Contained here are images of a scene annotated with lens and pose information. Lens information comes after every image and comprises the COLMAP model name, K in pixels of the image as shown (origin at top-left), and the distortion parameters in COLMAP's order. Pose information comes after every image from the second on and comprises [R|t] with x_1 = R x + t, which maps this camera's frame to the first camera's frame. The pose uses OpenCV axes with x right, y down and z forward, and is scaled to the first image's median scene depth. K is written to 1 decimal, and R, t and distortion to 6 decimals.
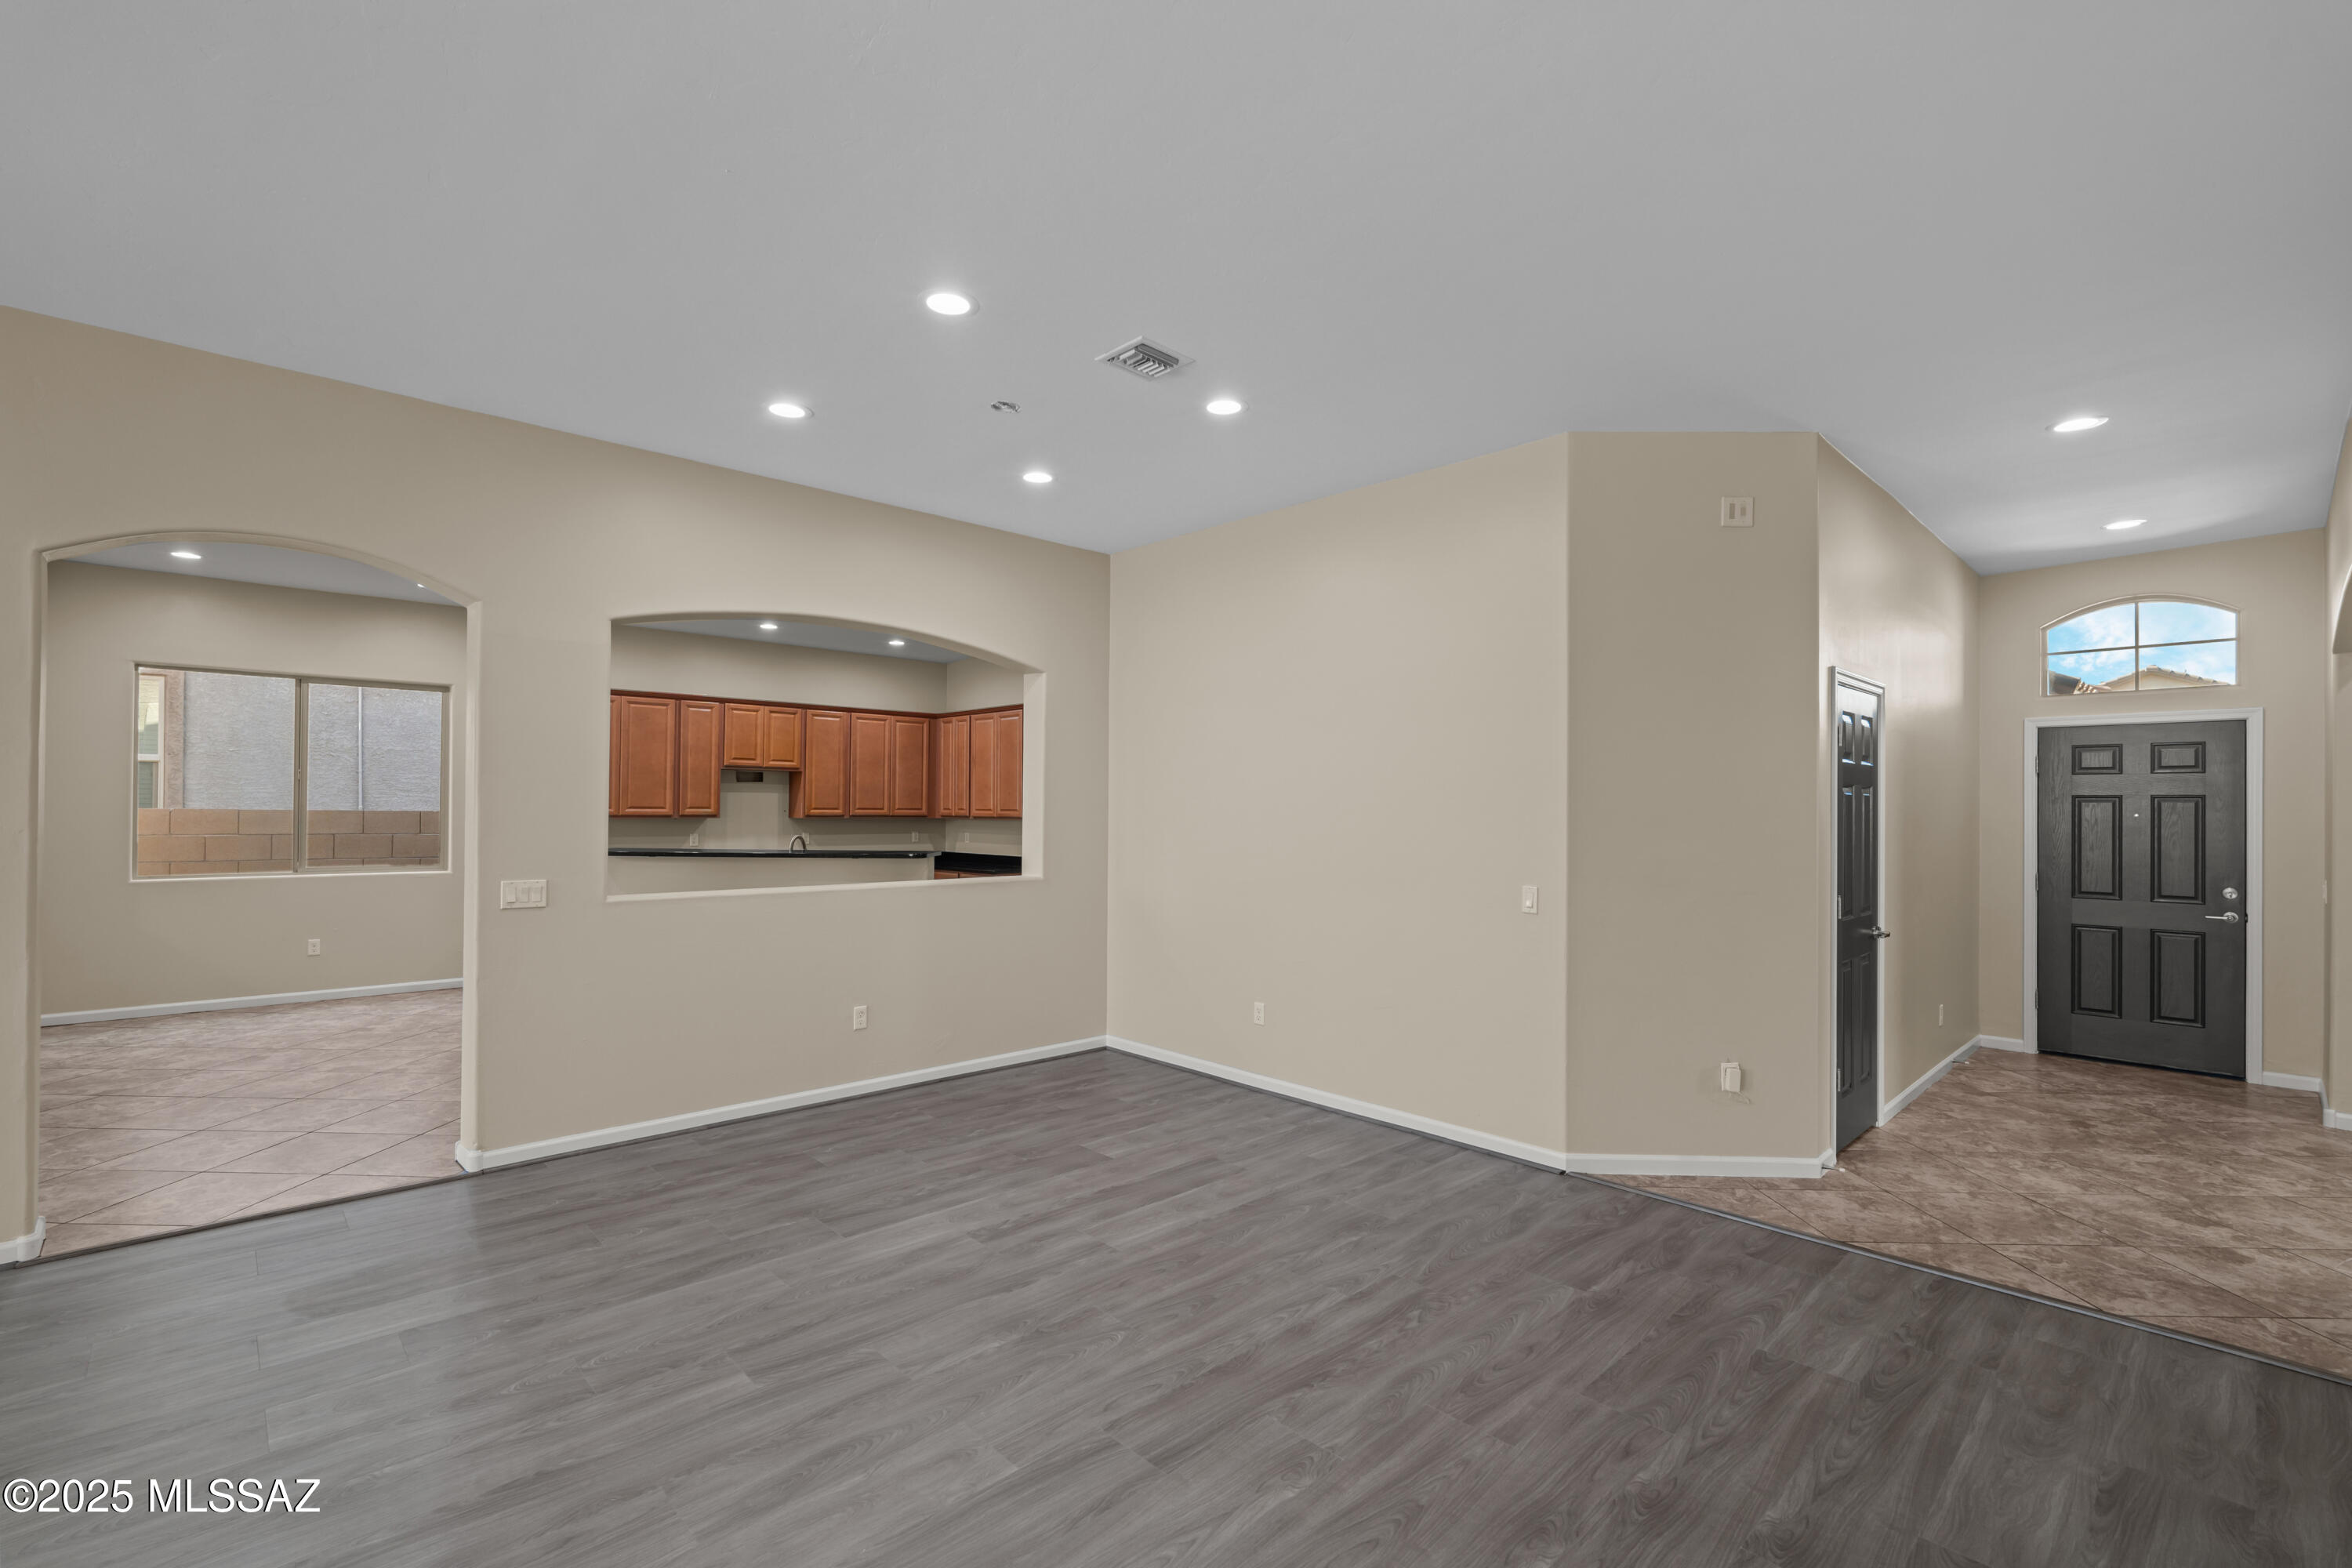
lens RADIAL K [[1032.1, 0, 1180.9], [0, 1032.1, 797.8], [0, 0, 1]] dist [-0.003826, 0.000091]
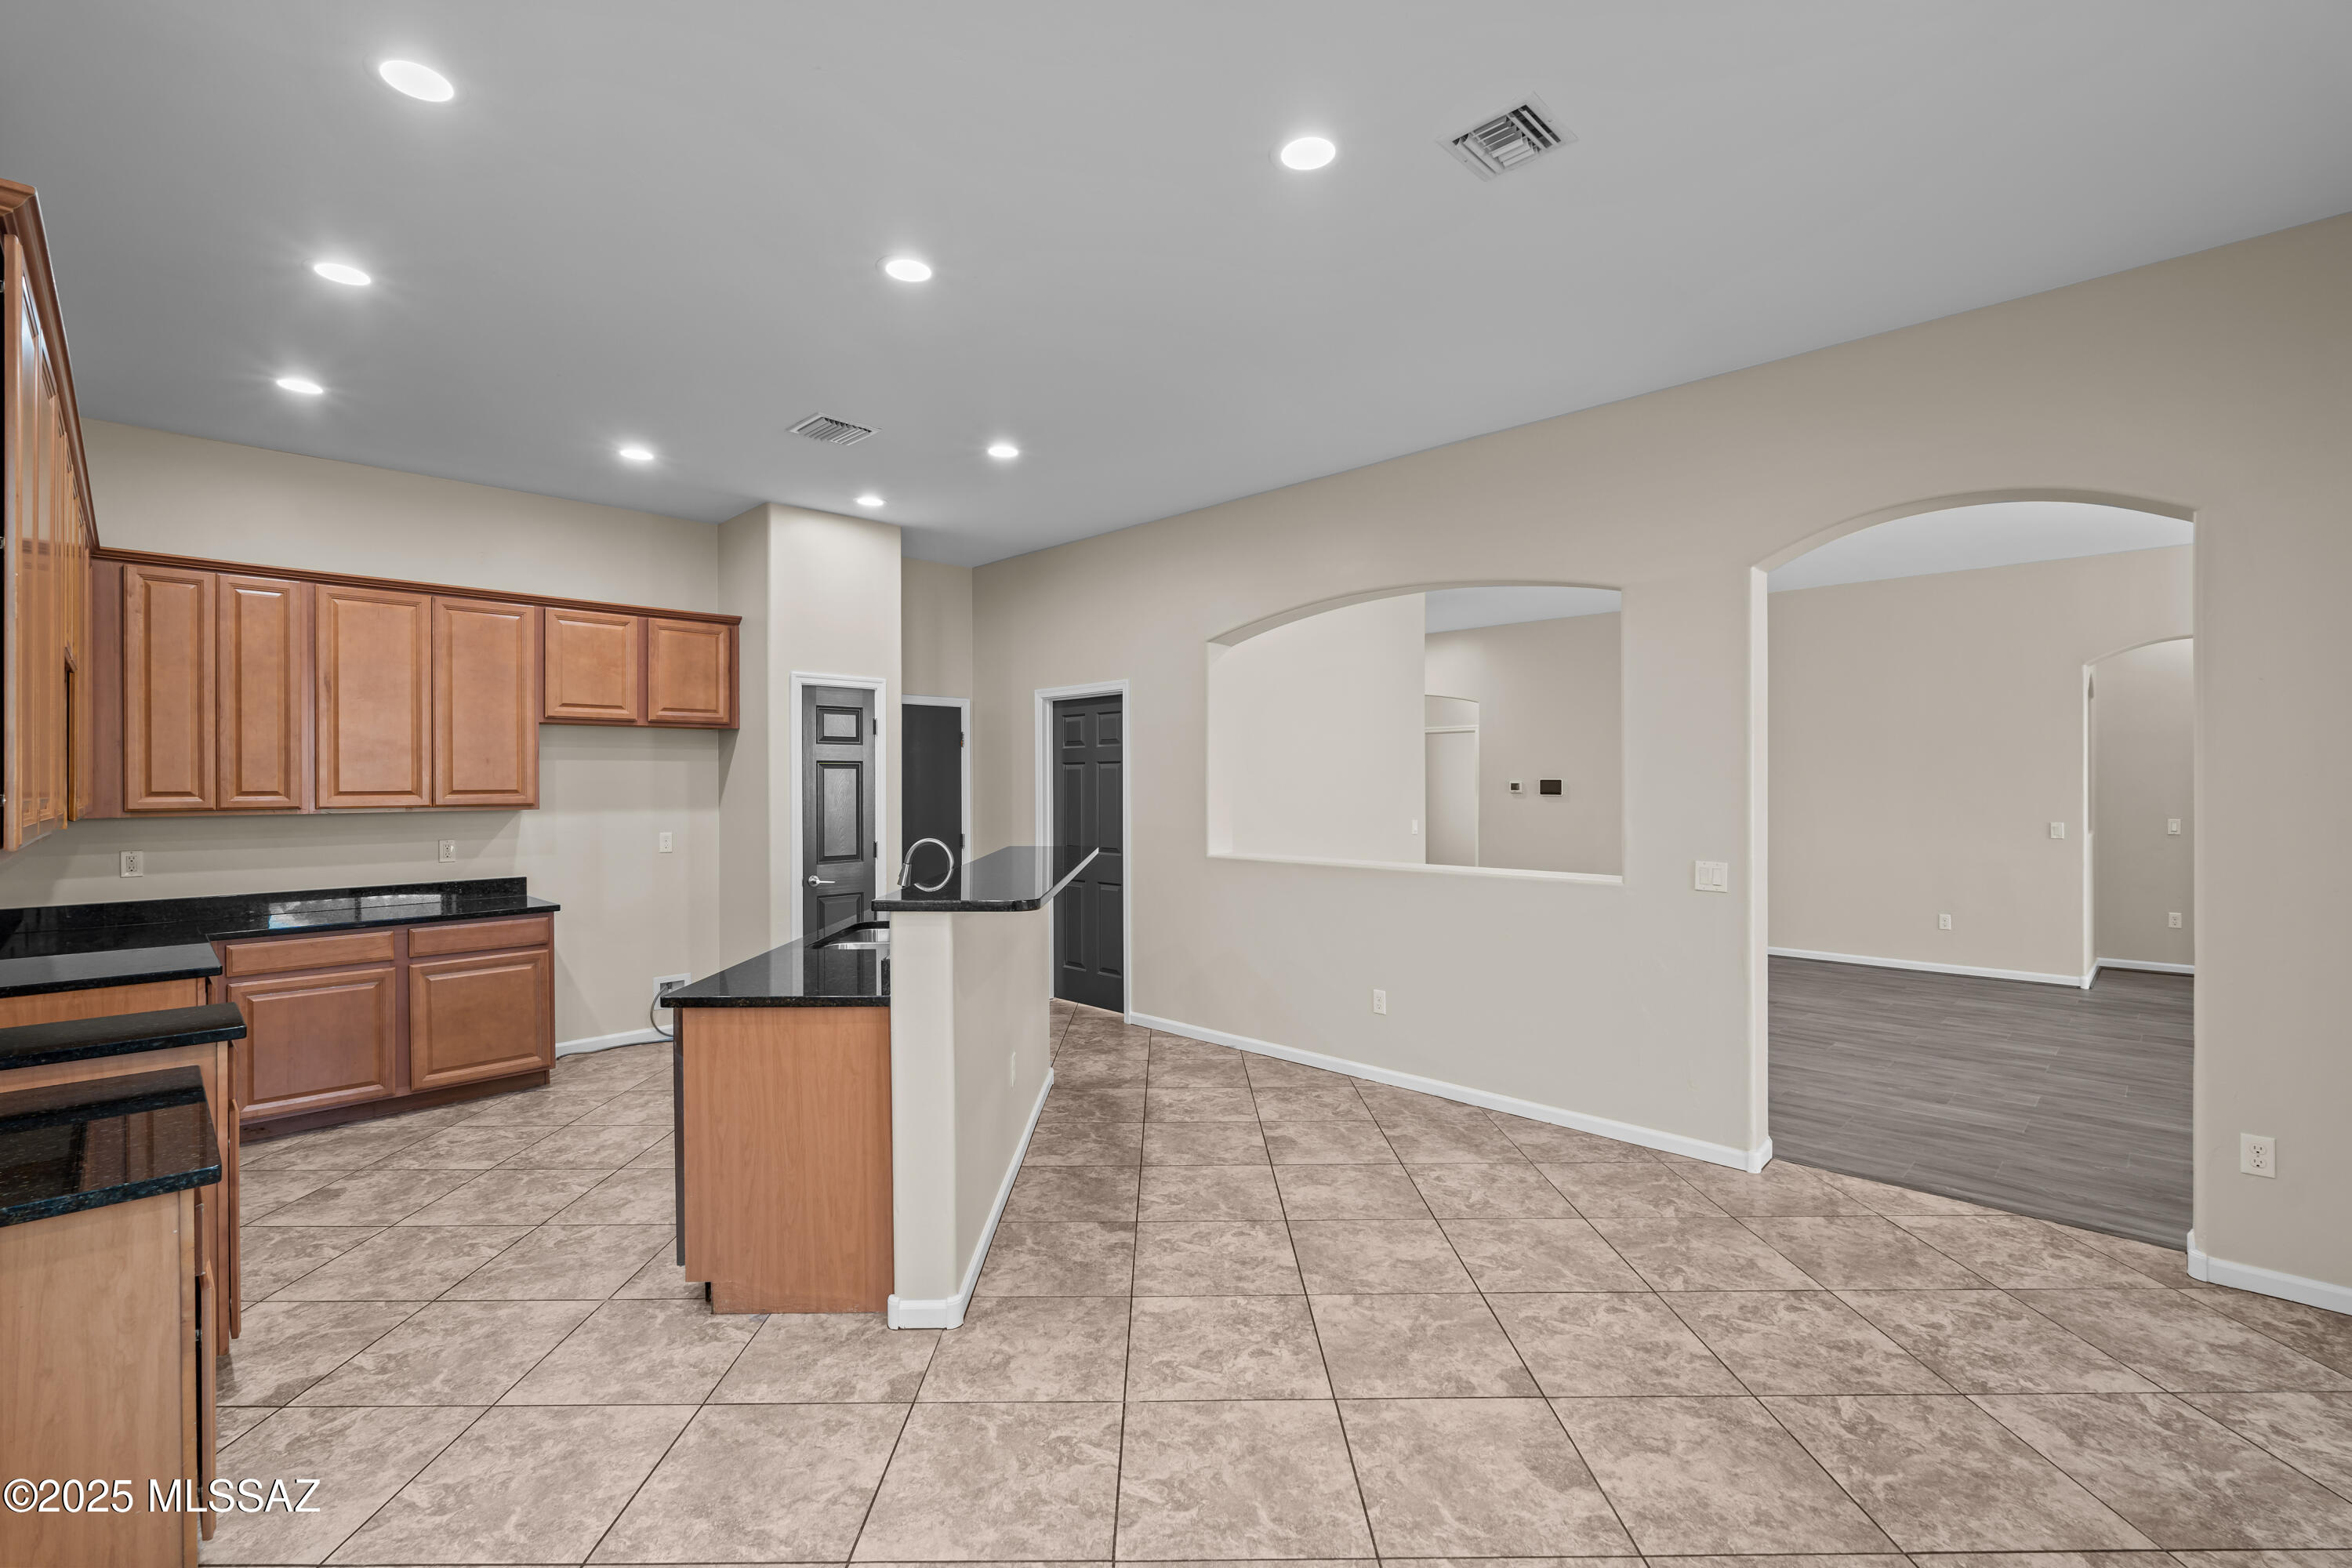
lens RADIAL K [[1032.1, 0, 1156.8], [0, 1032.1, 782.3], [0, 0, 1]] dist [-0.003826, 0.000091]
pose [[-0.023347, -0.009833, 0.999679, -1.911142], [-0.004616, 0.999942, 0.009727, 0.002629], [-0.999717, -0.004387, -0.023391, 1.859432]]
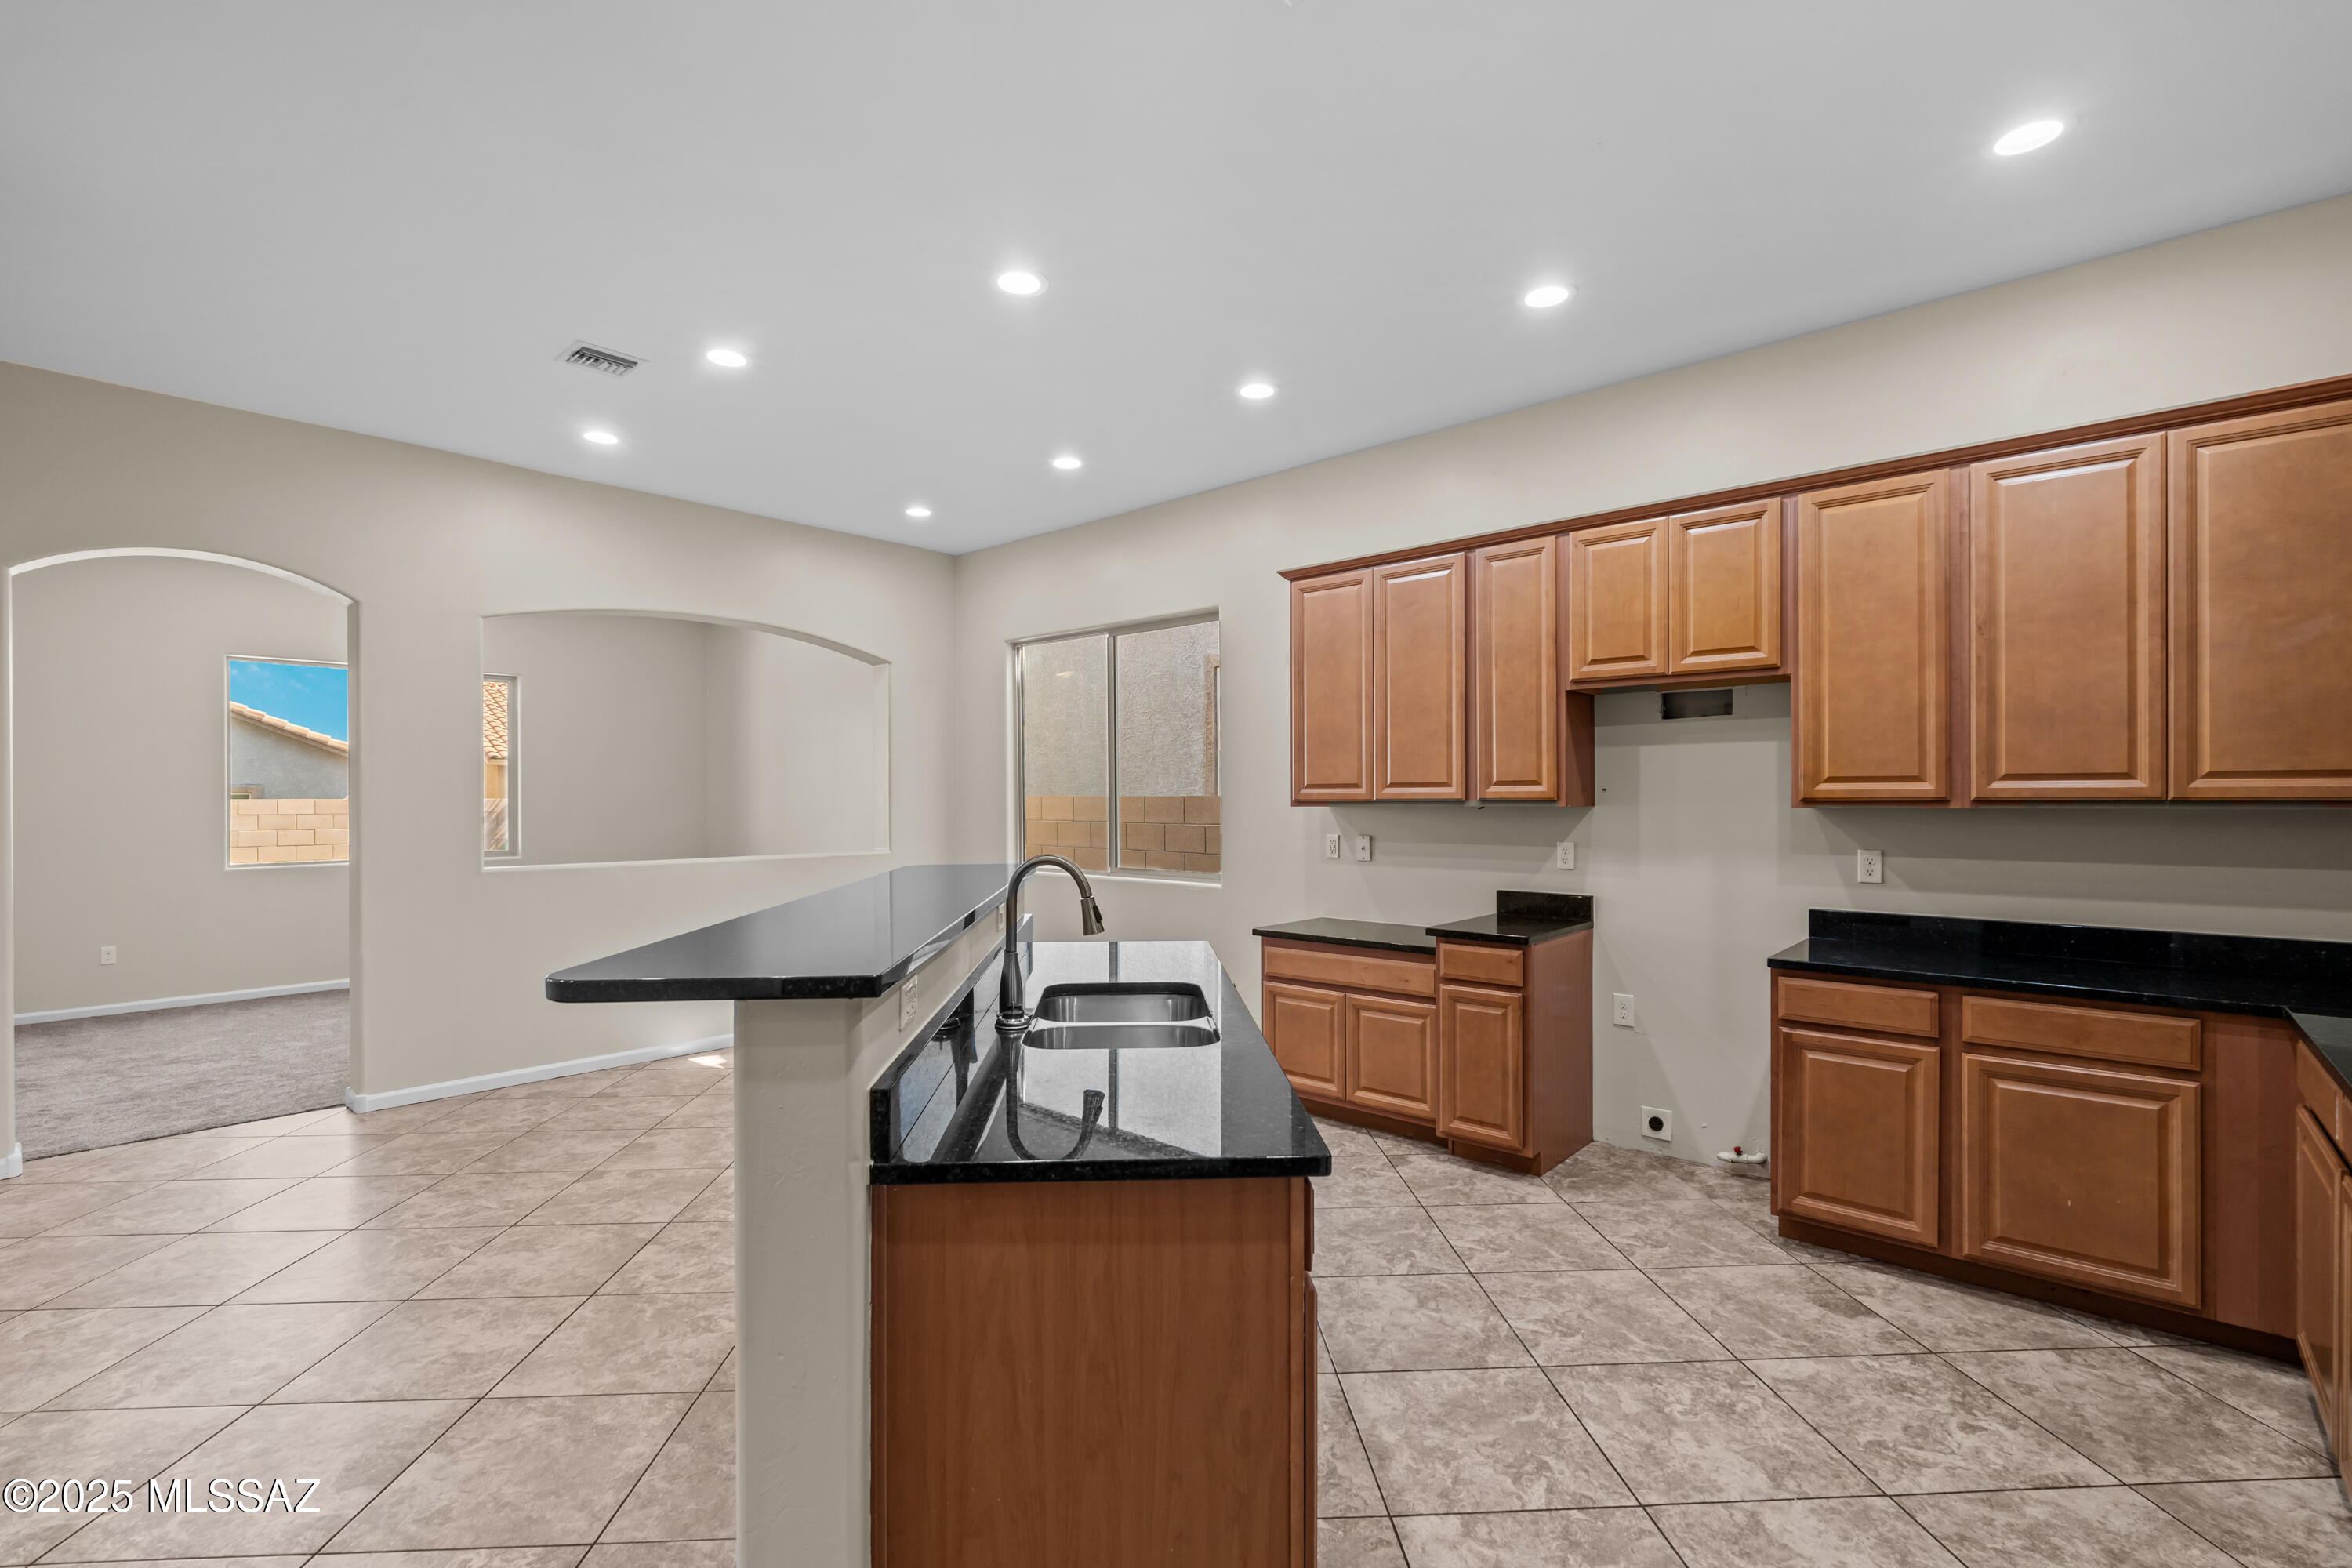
lens RADIAL K [[1032.1, 0, 1166.2], [0, 1032.1, 793.8], [0, 0, 1]] dist [-0.003826, 0.000091]
pose [[0.079017, -0.013903, -0.996776, -0.098853], [0.014199, 0.999817, -0.012820, 0.046378], [0.996772, -0.013140, 0.079200, 2.104332]]
